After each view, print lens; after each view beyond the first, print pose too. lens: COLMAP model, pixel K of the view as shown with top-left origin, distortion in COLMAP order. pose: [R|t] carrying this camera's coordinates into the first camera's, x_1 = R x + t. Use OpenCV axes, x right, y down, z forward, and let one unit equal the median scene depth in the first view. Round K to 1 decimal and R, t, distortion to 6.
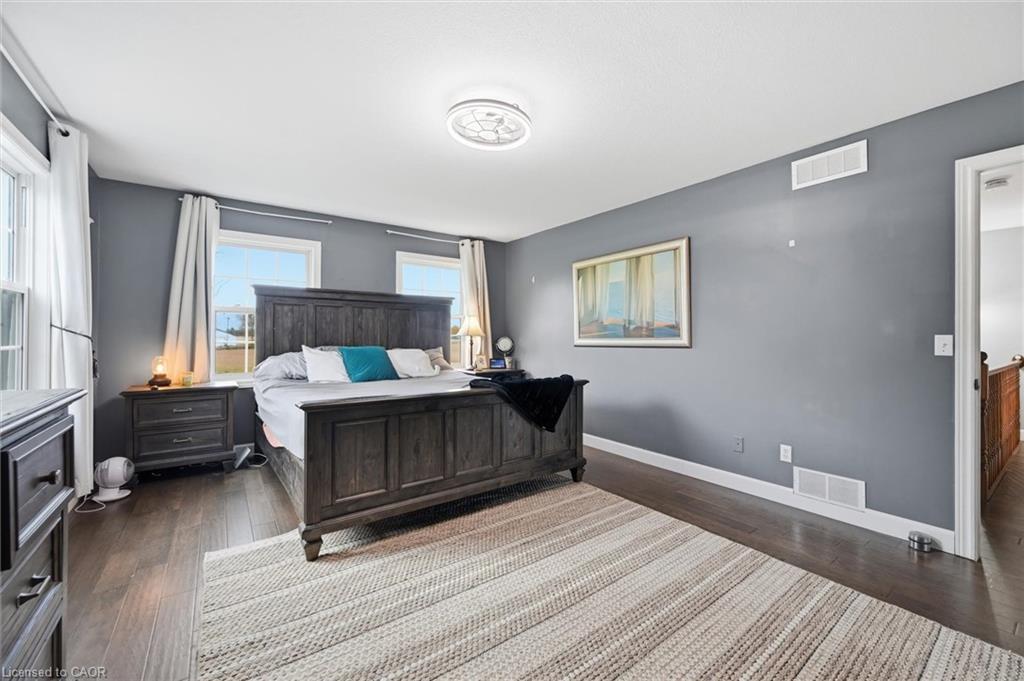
lens RADIAL K [[423.2, 0, 511.9], [0, 423.2, 327.2], [0, 0, 1]] dist [-0.001310, 0.000248]
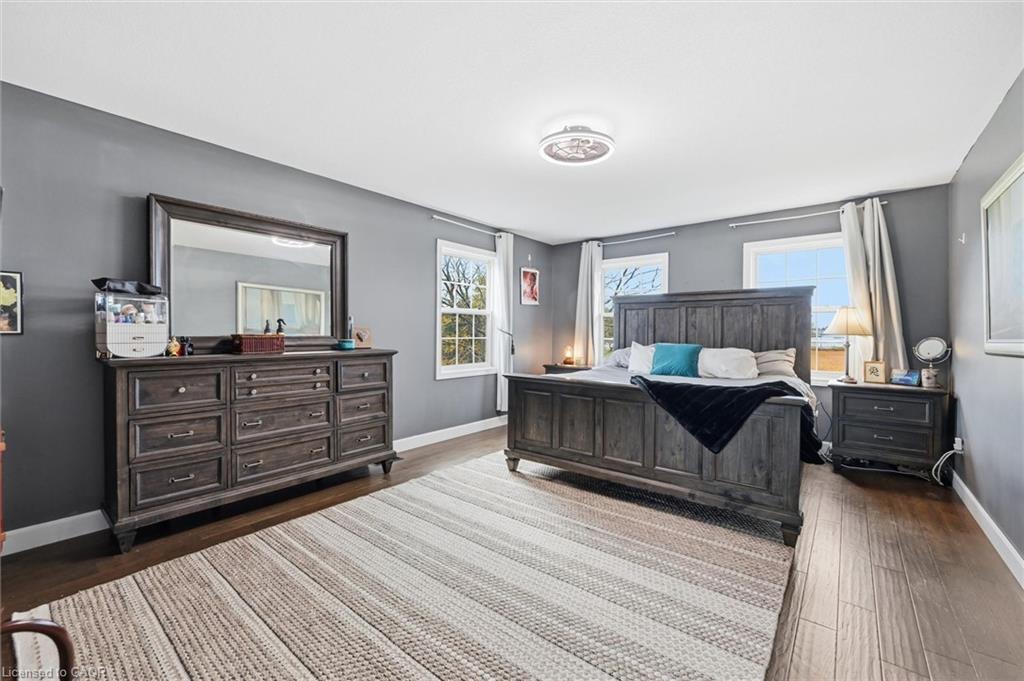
lens RADIAL K [[423.2, 0, 511.9], [0, 423.2, 327.2], [0, 0, 1]] dist [-0.001310, 0.000248]
pose [[0.239246, -0.014464, -0.970851, 0.663614], [0.013006, 0.999847, -0.011691, 0.011225], [0.970872, -0.009830, 0.239398, 0.368403]]
